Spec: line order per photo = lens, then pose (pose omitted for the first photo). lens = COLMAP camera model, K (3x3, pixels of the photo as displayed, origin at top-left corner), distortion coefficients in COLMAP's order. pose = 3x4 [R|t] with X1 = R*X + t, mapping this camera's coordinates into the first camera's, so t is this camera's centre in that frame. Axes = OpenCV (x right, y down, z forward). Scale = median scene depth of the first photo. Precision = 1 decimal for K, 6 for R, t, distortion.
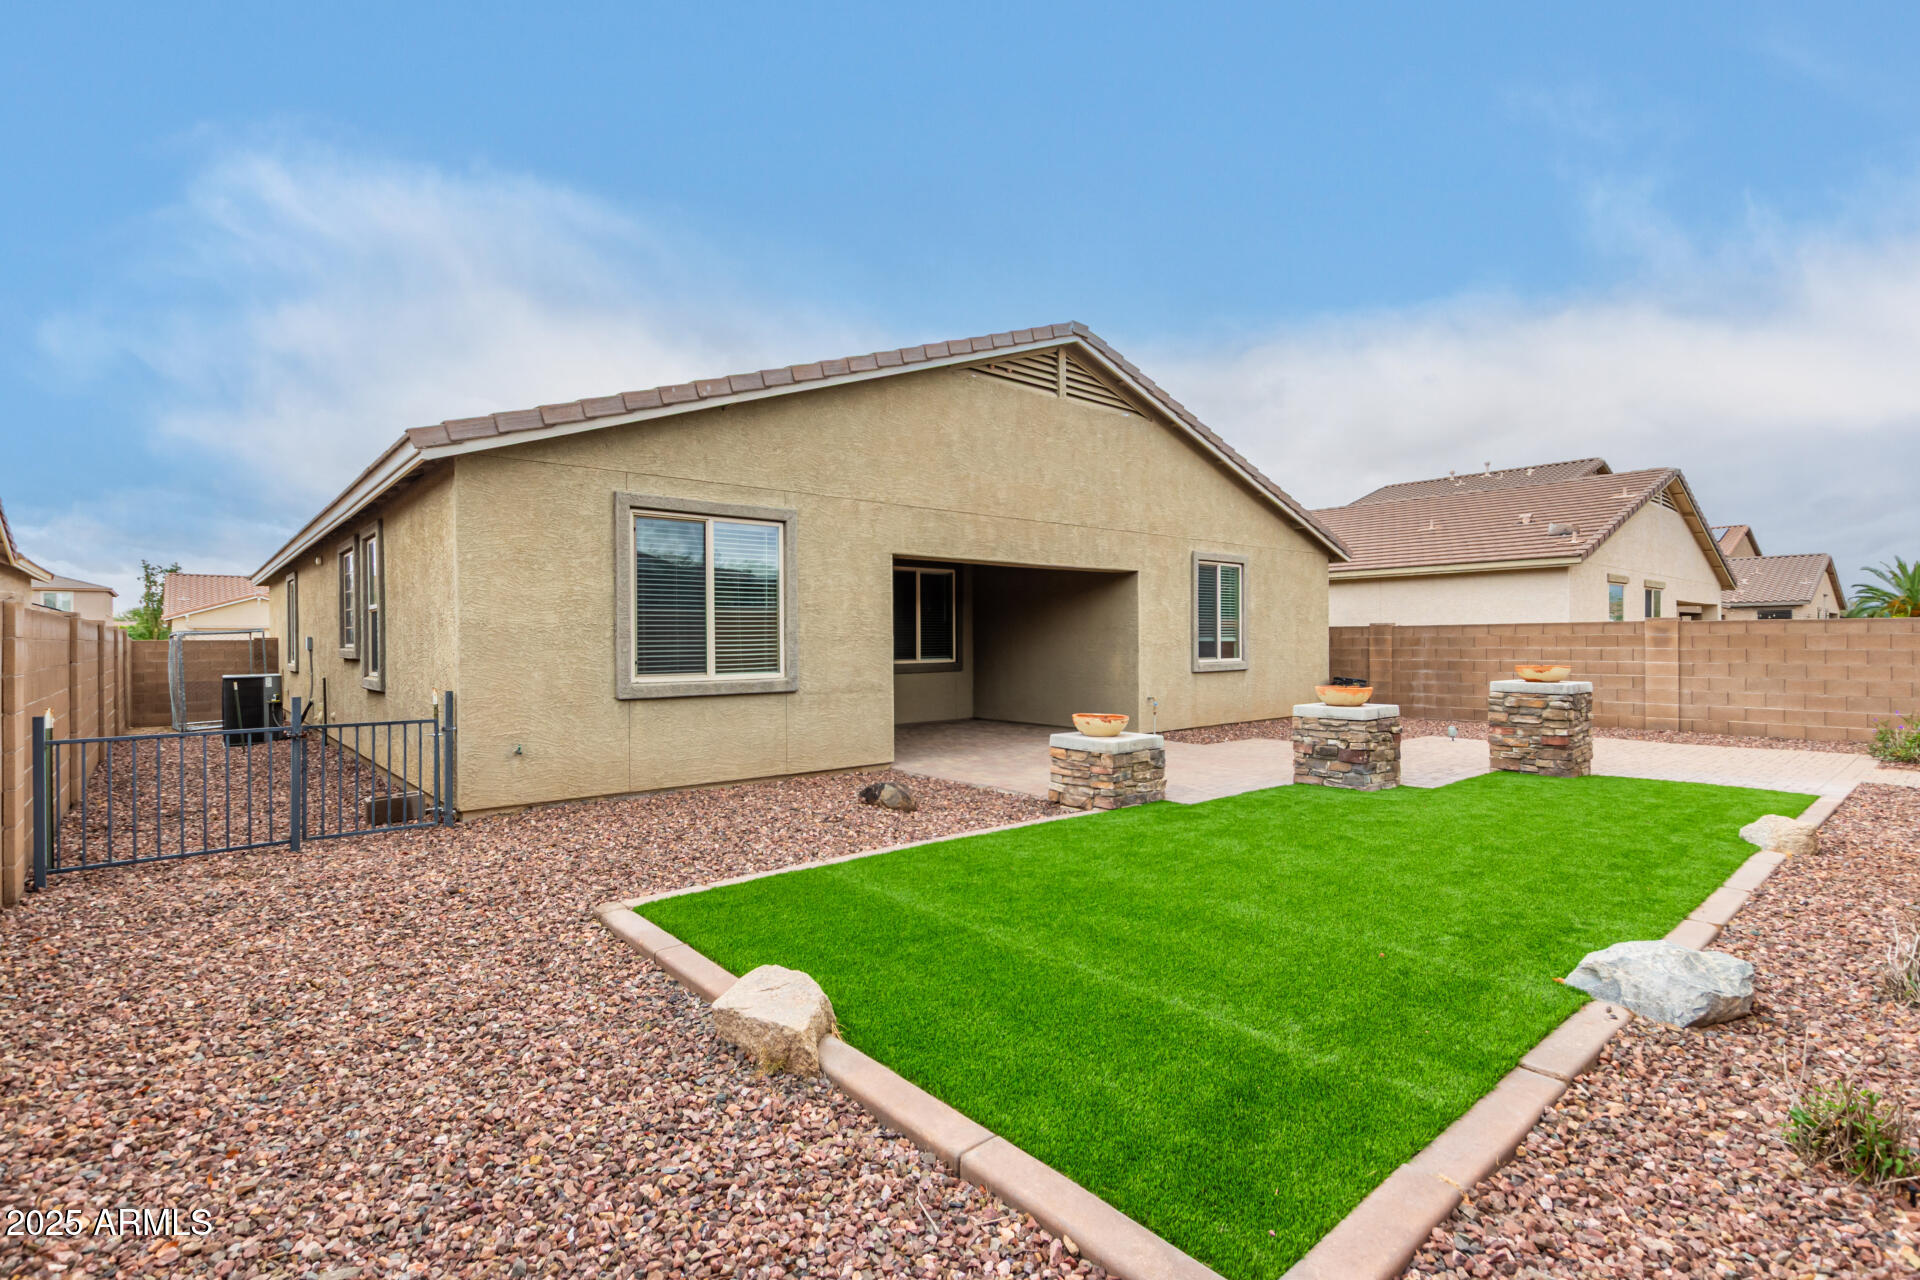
lens RADIAL K [[903.3, 0, 954.6], [0, 903.3, 624.5], [0, 0, 1]] dist [0.017543, -0.007071]
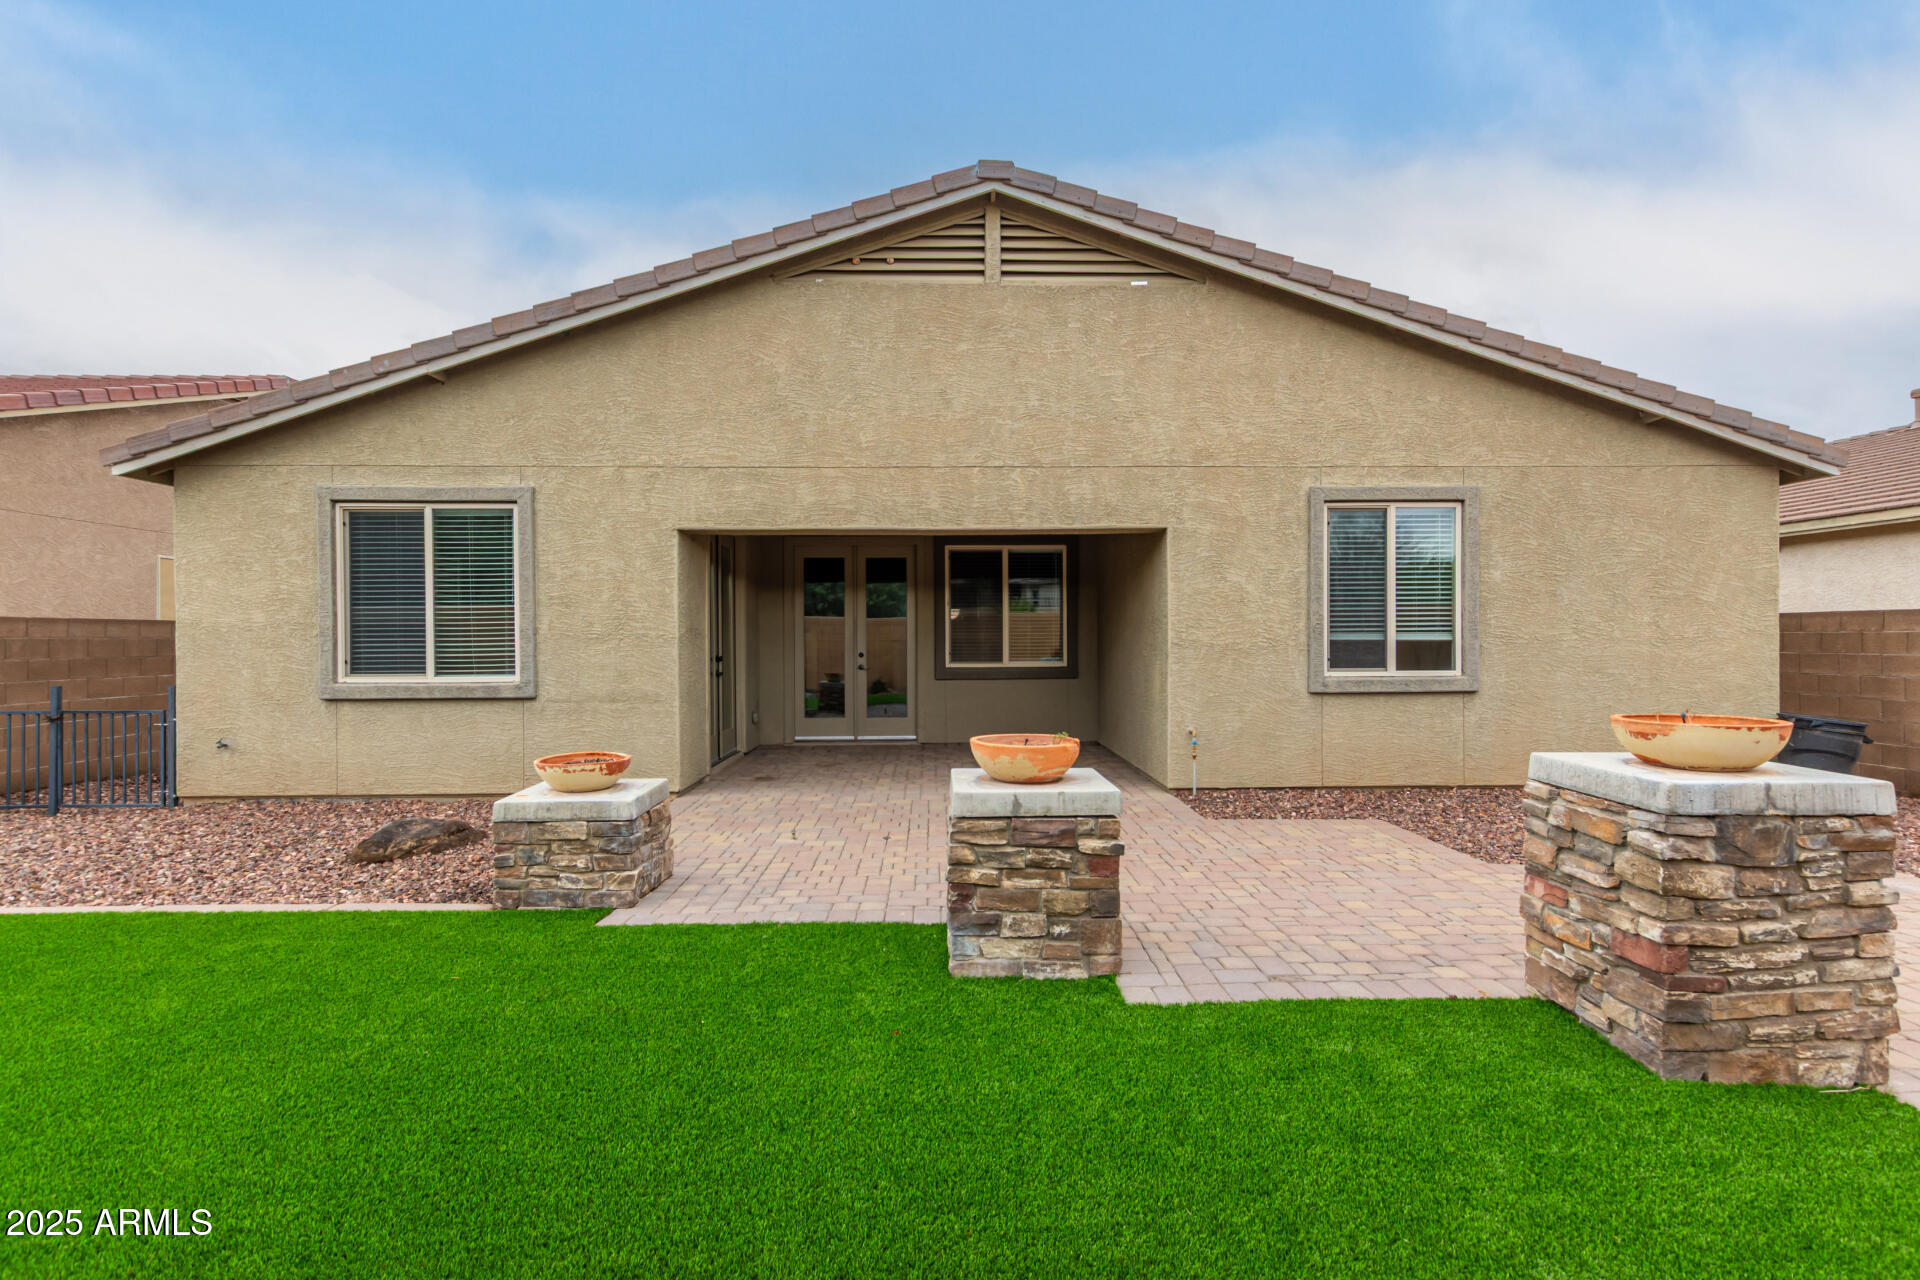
lens RADIAL K [[903.3, 0, 956.8], [0, 903.3, 627.3], [0, 0, 1]] dist [0.017543, -0.007071]
pose [[0.772048, -0.004817, -0.635546, 0.647922], [0.010919, 0.999924, 0.005685, 0.005742], [0.635471, -0.011328, 0.772042, 0.560921]]
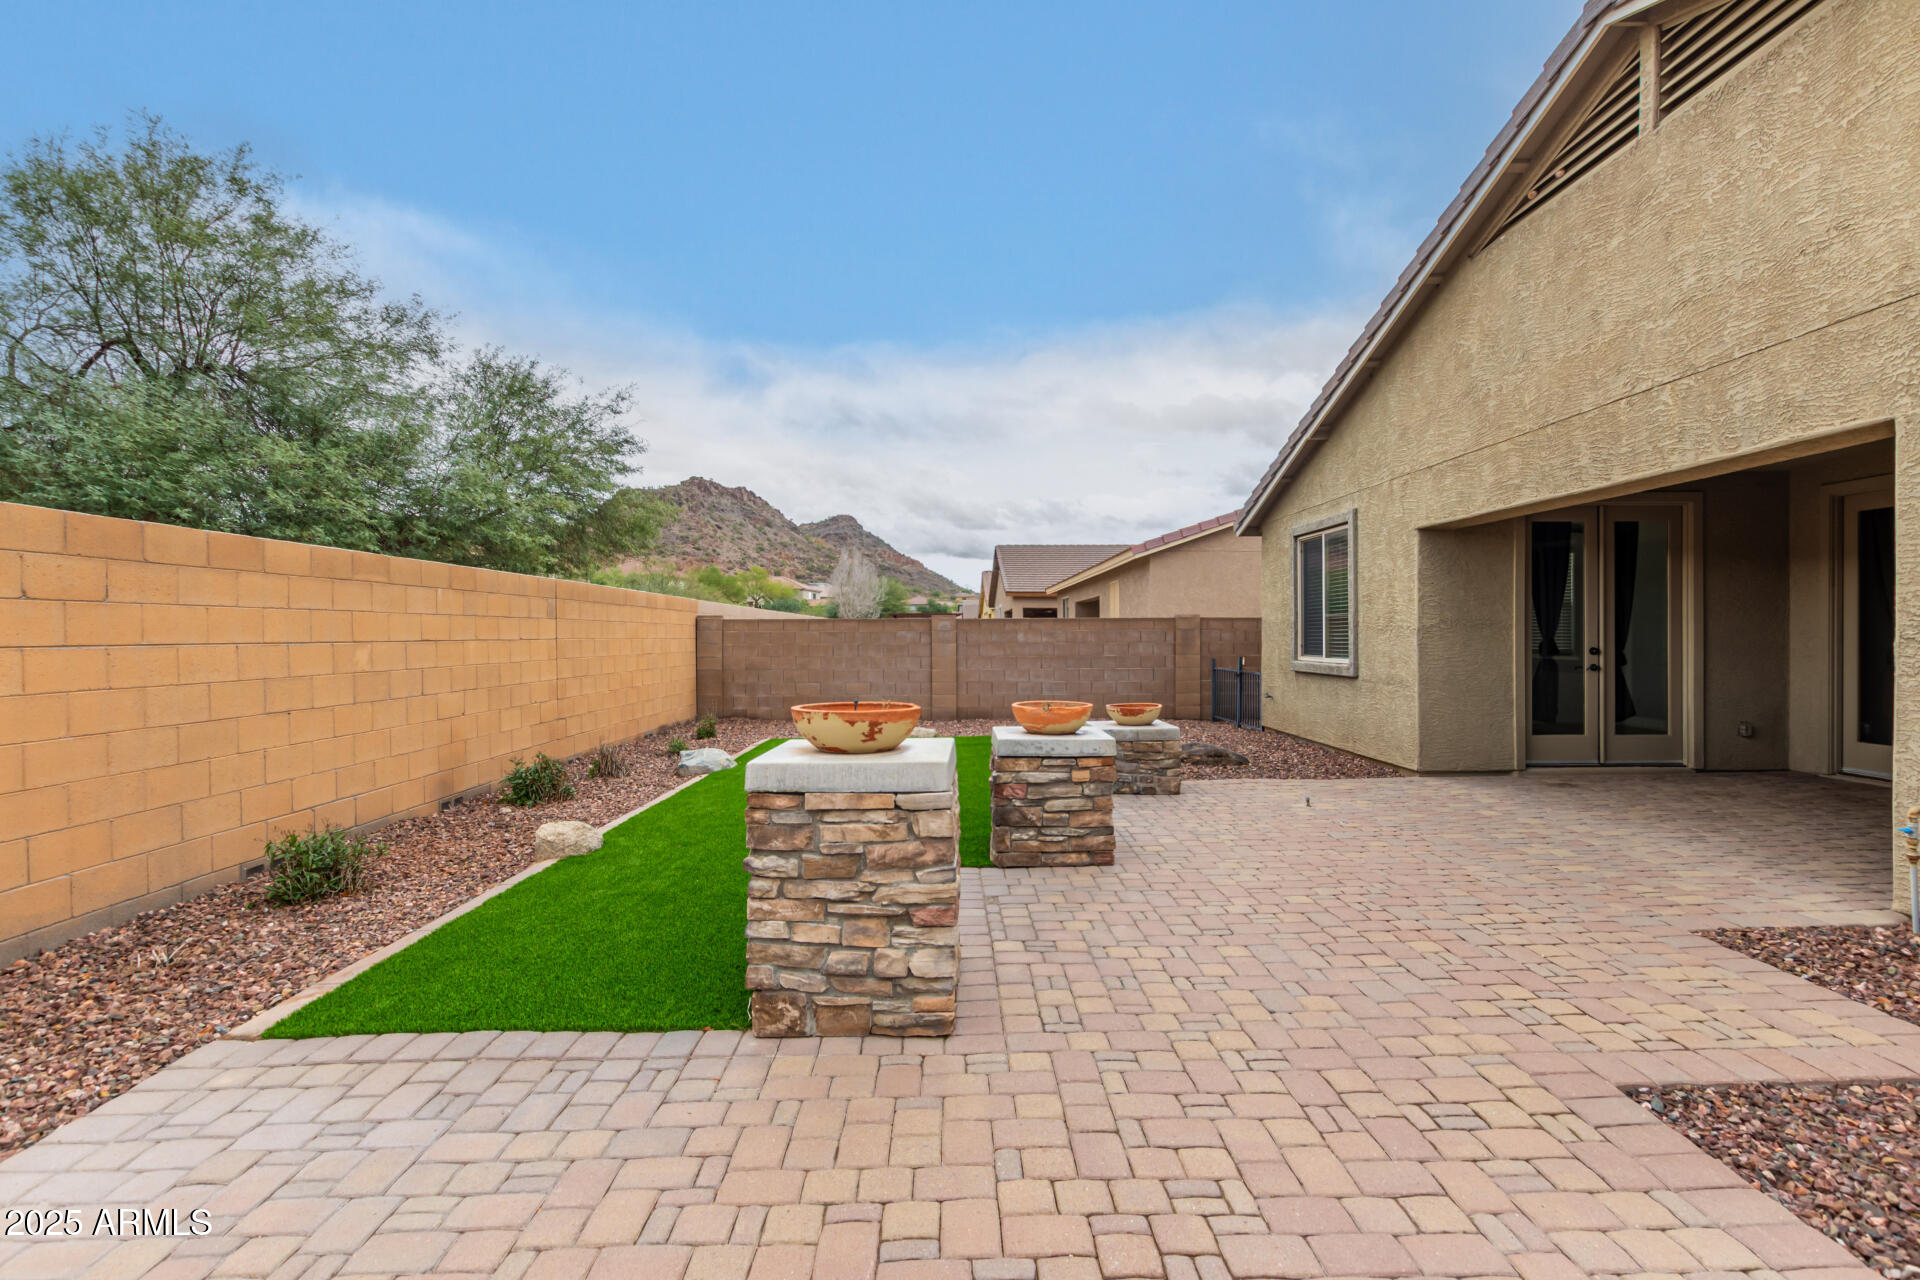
lens RADIAL K [[903.3, 0, 952.6], [0, 903.3, 636.8], [0, 0, 1]] dist [0.017543, -0.007071]
pose [[-0.646729, -0.000211, -0.762720, 0.903923], [0.006990, 0.999956, -0.006204, 0.026877], [0.762688, -0.009344, -0.646699, 1.263315]]
